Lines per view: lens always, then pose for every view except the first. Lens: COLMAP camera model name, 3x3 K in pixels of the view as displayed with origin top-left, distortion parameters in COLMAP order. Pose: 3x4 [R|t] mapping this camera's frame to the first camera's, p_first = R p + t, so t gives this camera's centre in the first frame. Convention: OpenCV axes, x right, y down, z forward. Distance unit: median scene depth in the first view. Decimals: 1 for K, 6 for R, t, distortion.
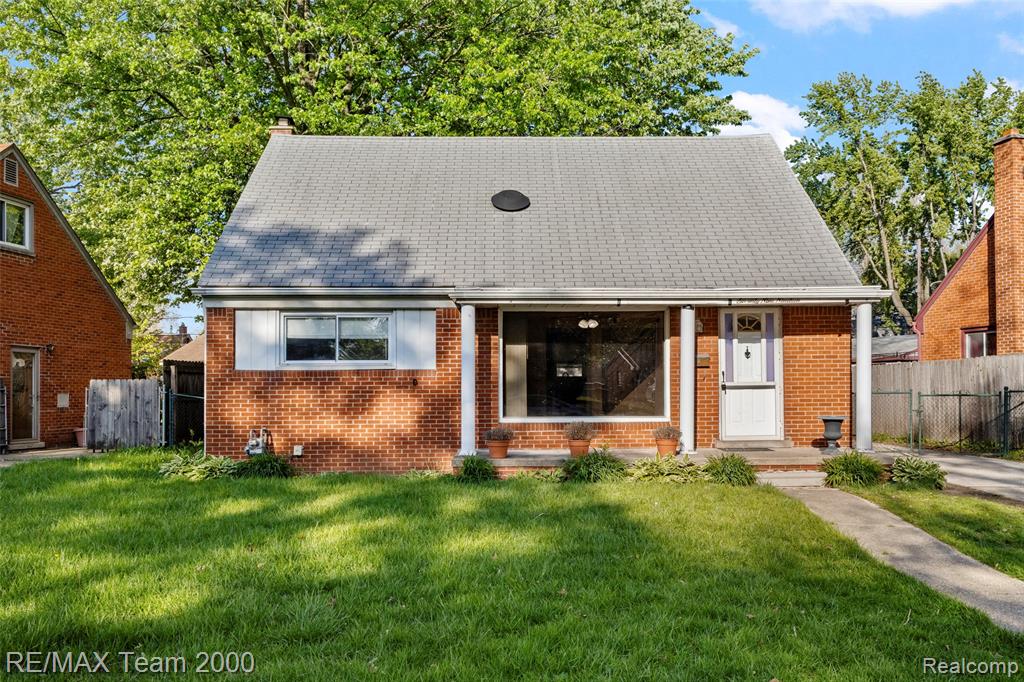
lens RADIAL K [[862.8, 0, 518.4], [0, 862.8, 381.9], [0, 0, 1]] dist [0.000893, -0.002377]
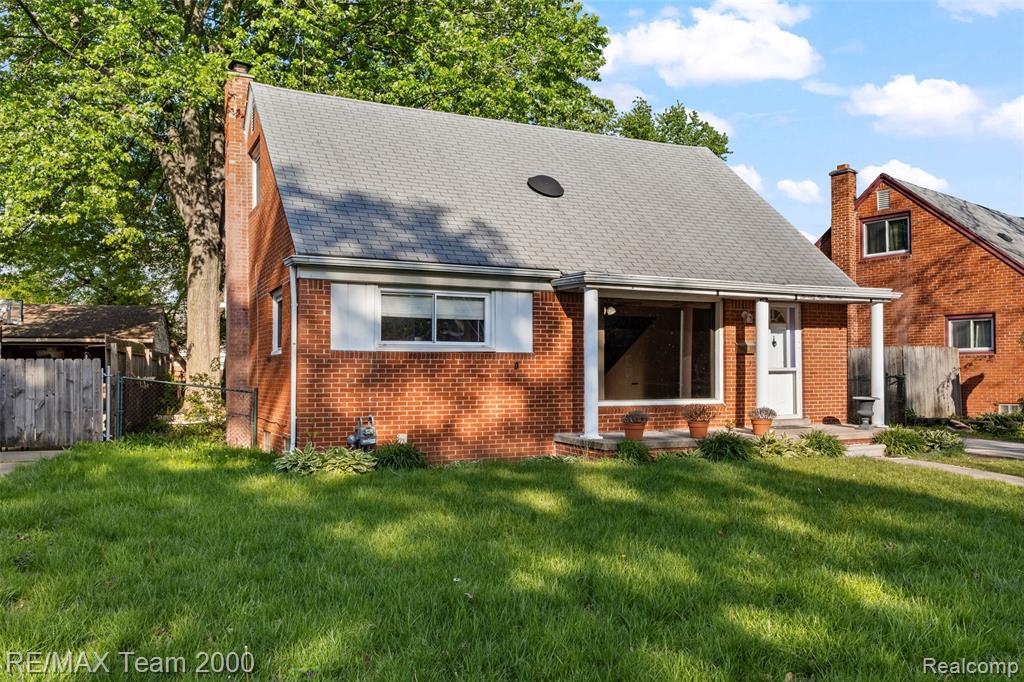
lens RADIAL K [[862.8, 0, 518.2], [0, 862.8, 348.7], [0, 0, 1]] dist [0.000893, -0.002377]
pose [[0.908459, 0.015936, 0.417670, -0.520048], [-0.007299, 0.999725, -0.022268, 0.002926], [-0.417911, 0.017181, 0.908326, 0.113855]]
